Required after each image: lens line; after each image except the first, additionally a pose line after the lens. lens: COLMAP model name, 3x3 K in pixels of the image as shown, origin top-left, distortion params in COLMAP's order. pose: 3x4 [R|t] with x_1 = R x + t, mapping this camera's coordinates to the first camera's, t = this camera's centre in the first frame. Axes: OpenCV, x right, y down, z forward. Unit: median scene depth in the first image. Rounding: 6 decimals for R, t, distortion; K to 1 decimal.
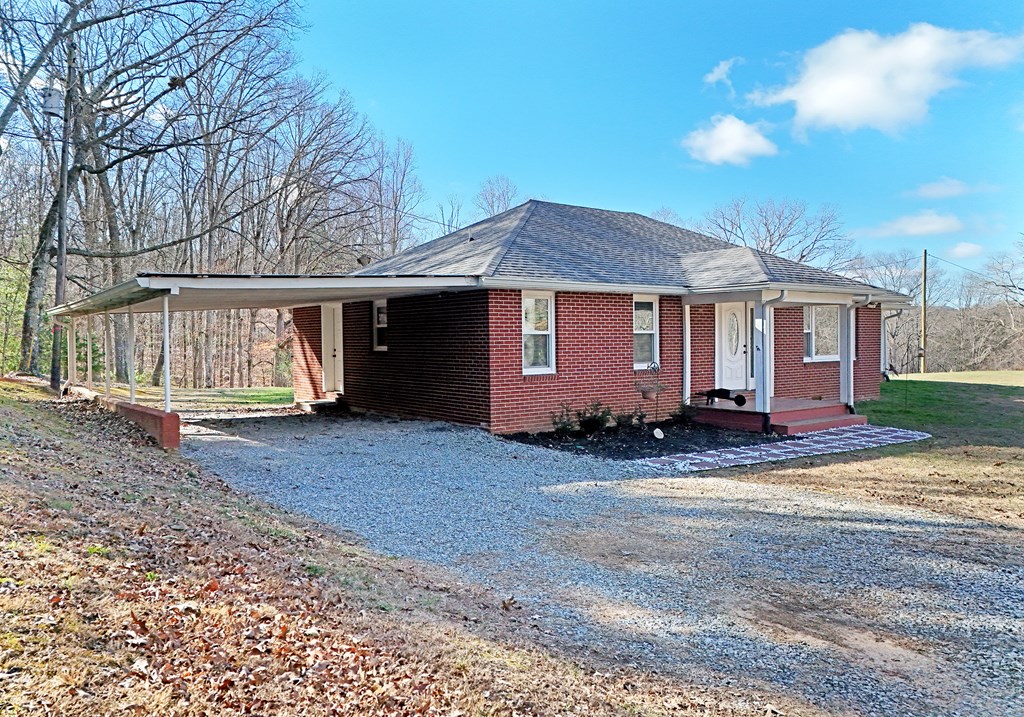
lens RADIAL K [[754.8, 0, 512.0], [0, 754.8, 358.5], [0, 0, 1]] dist [0.044263, -0.000909]
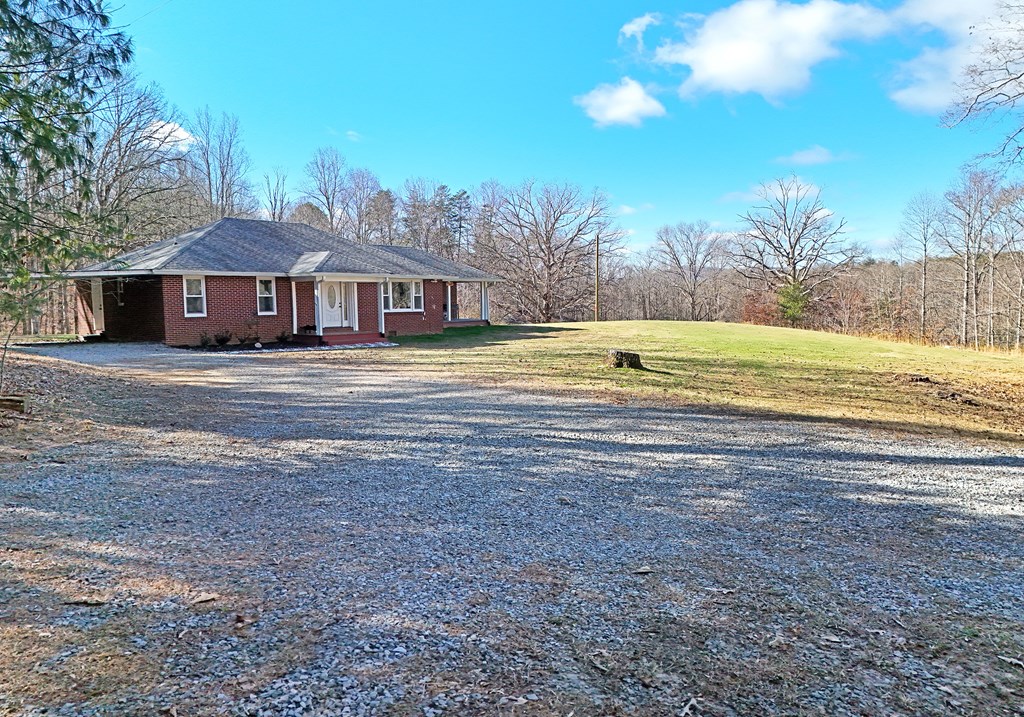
lens RADIAL K [[754.8, 0, 512.0], [0, 754.8, 358.5], [0, 0, 1]] dist [0.044263, -0.000909]
pose [[0.989482, -0.014487, 0.143927, 0.486964], [0.007188, 0.998667, 0.051104, 0.028839], [-0.144476, -0.049532, 0.988268, -0.963426]]
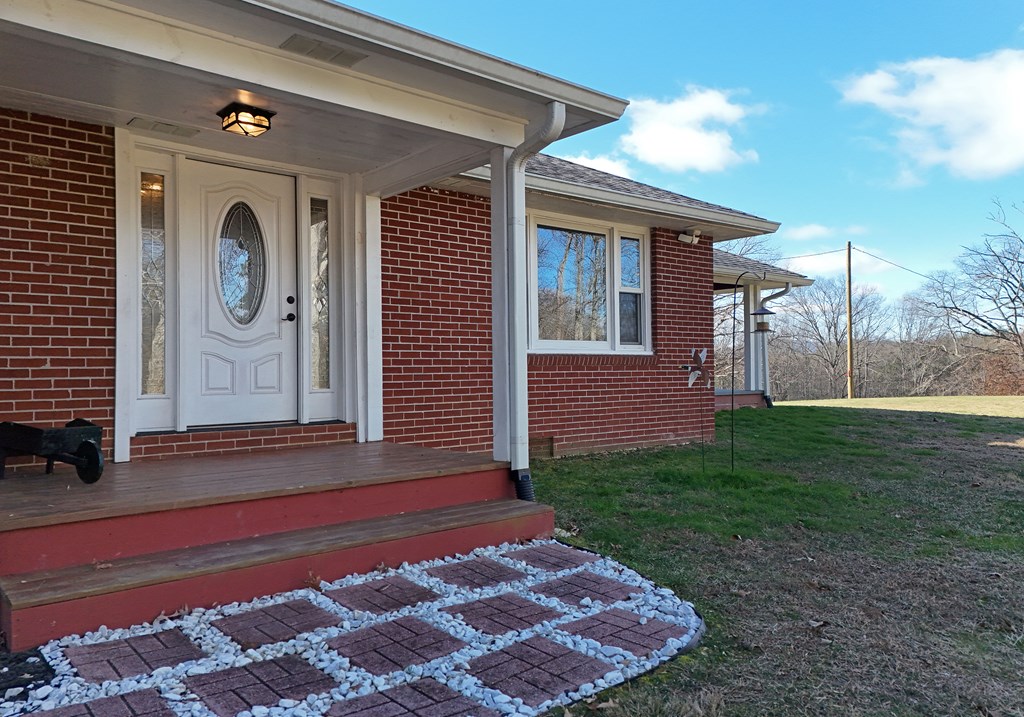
lens RADIAL K [[754.8, 0, 512.0], [0, 754.8, 358.5], [0, 0, 1]] dist [0.044263, -0.000909]
pose [[0.998487, 0.002639, 0.054932, 0.419243], [-0.000221, 0.999032, -0.043979, 0.028938], [-0.054995, 0.043900, 0.997521, 0.682413]]
